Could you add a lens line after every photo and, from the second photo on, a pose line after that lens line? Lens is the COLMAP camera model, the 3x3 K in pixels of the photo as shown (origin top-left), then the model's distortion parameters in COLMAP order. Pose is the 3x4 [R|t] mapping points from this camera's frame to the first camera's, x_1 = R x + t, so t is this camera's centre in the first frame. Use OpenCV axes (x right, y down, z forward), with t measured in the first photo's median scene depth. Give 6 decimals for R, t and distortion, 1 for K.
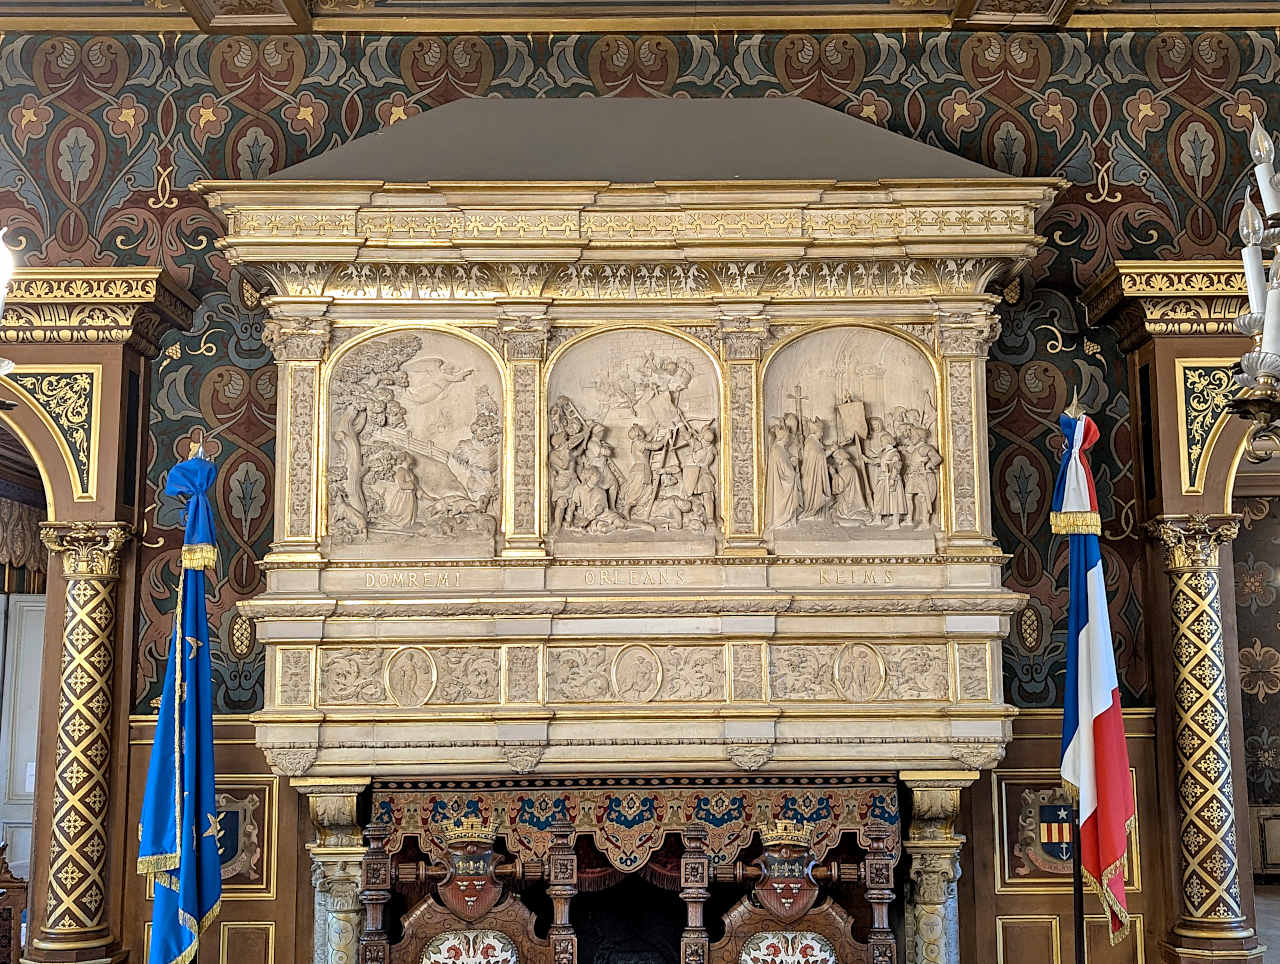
lens RADIAL K [[1634.4, 0, 639.9], [0, 1634.4, 481.9], [0, 0, 1]] dist [0.008930, 0.000000]
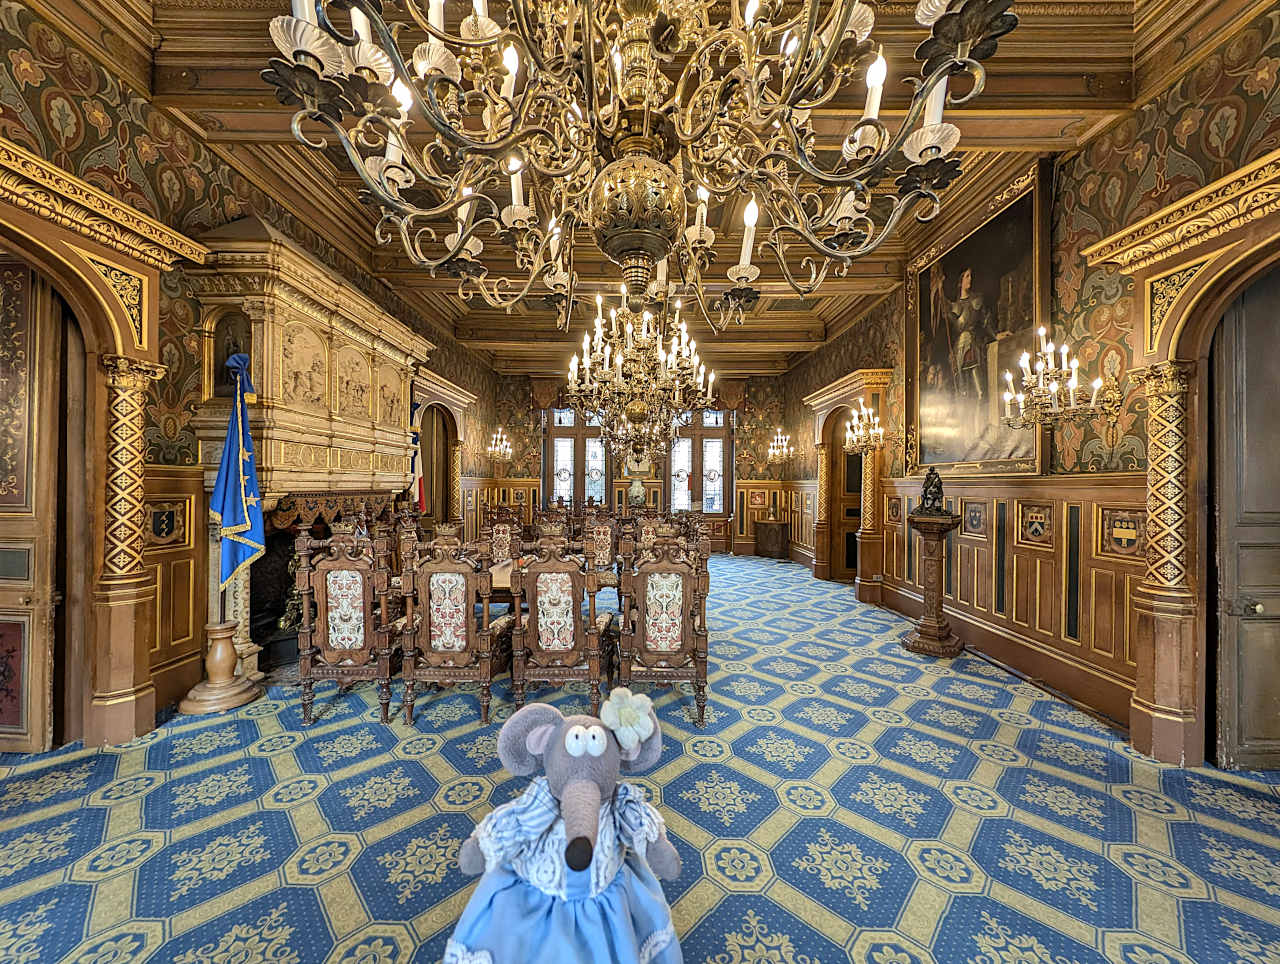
lens RADIAL K [[486.6, 0, 640.1], [0, 486.6, 483.6], [0, 0, 1]] dist [-0.000521, -0.000209]
pose [[0.010729, 0.006114, 0.999924, -0.877103], [-0.157315, 0.987539, -0.004350, 0.074913], [-0.987490, -0.157256, 0.011558, 0.405588]]
